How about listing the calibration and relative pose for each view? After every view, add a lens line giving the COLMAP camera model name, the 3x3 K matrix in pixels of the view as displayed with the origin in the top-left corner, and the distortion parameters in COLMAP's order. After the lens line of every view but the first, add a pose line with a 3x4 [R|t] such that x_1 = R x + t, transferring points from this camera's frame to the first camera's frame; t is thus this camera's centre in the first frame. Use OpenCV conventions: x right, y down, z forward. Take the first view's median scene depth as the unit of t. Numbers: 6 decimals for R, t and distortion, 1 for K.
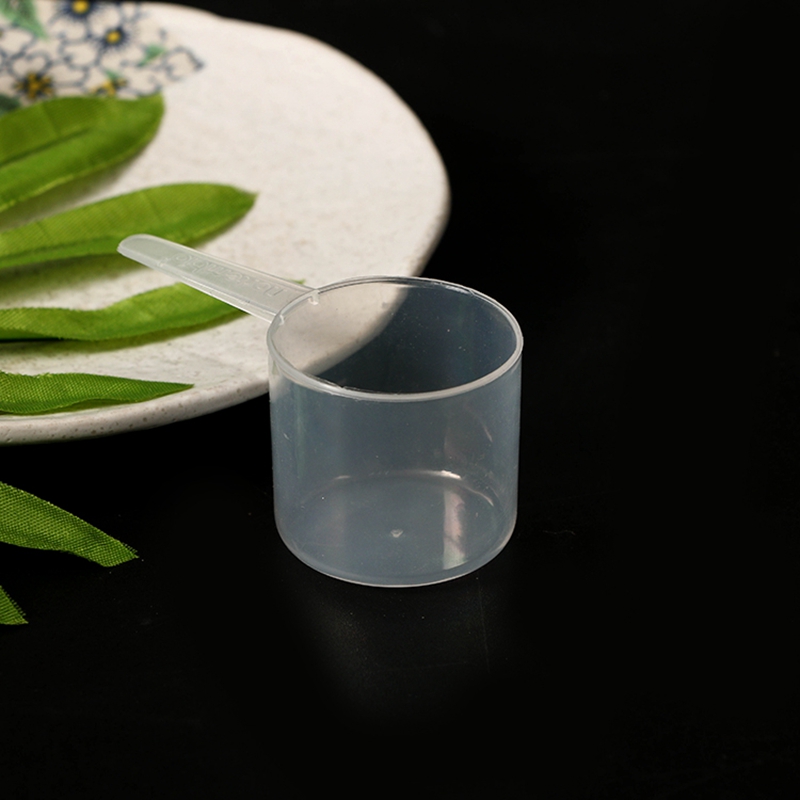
lens RADIAL K [[3468.1, 0, 398.6], [0, 3468.1, 400.4], [0, 0, 1]] dist [0.161356, 0.000000]
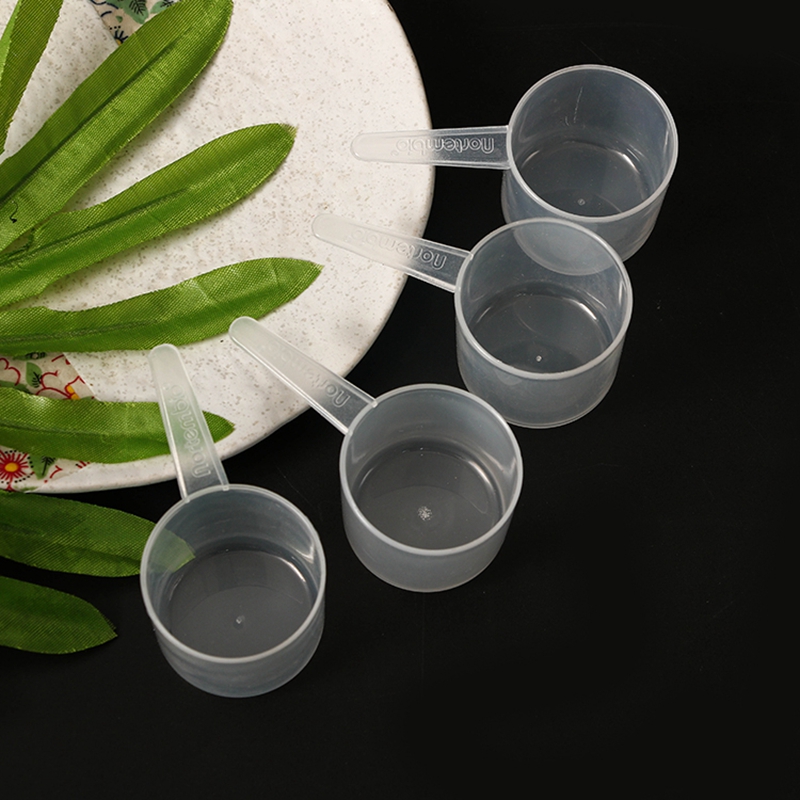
lens RADIAL K [[1832.0, 0, 402.9], [0, 1832.0, 401.3], [0, 0, 1]] dist [-0.012364, 0.000000]
pose [[0.997031, 0.075167, 0.016697, -0.003074], [-0.067331, 0.745887, 0.662661, -0.447796], [0.037356, -0.661818, 0.748733, 0.390399]]
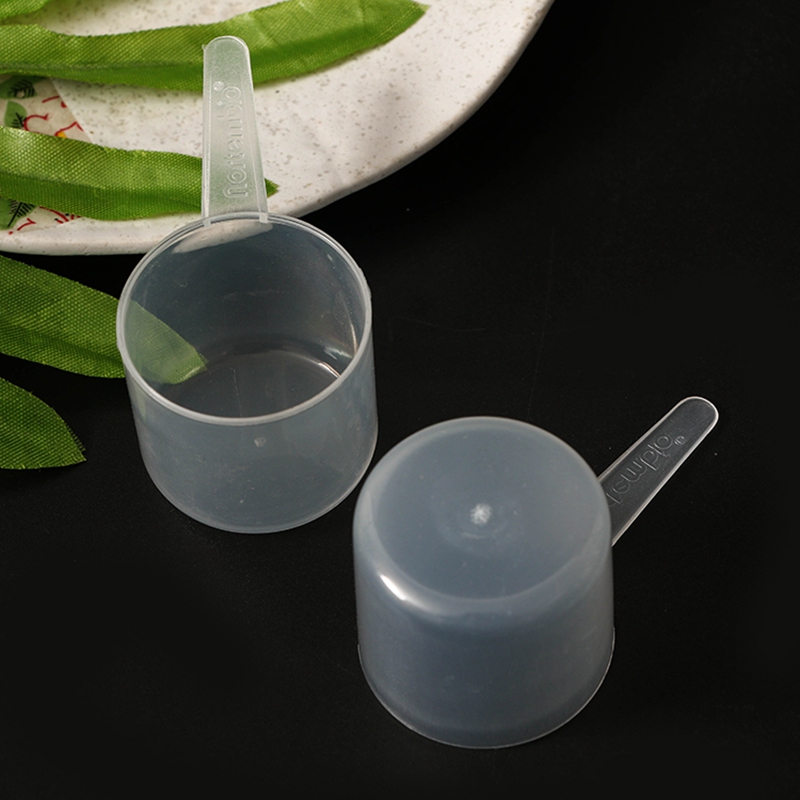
lens RADIAL K [[3468.1, 0, 399.4], [0, 3468.1, 399.3], [0, 0, 1]] dist [0.161356, 0.000000]
pose [[0.979122, 0.134371, -0.152526, 0.121811], [-0.041158, 0.865862, 0.498586, -0.401154], [0.199062, -0.481899, 0.853316, 0.093812]]
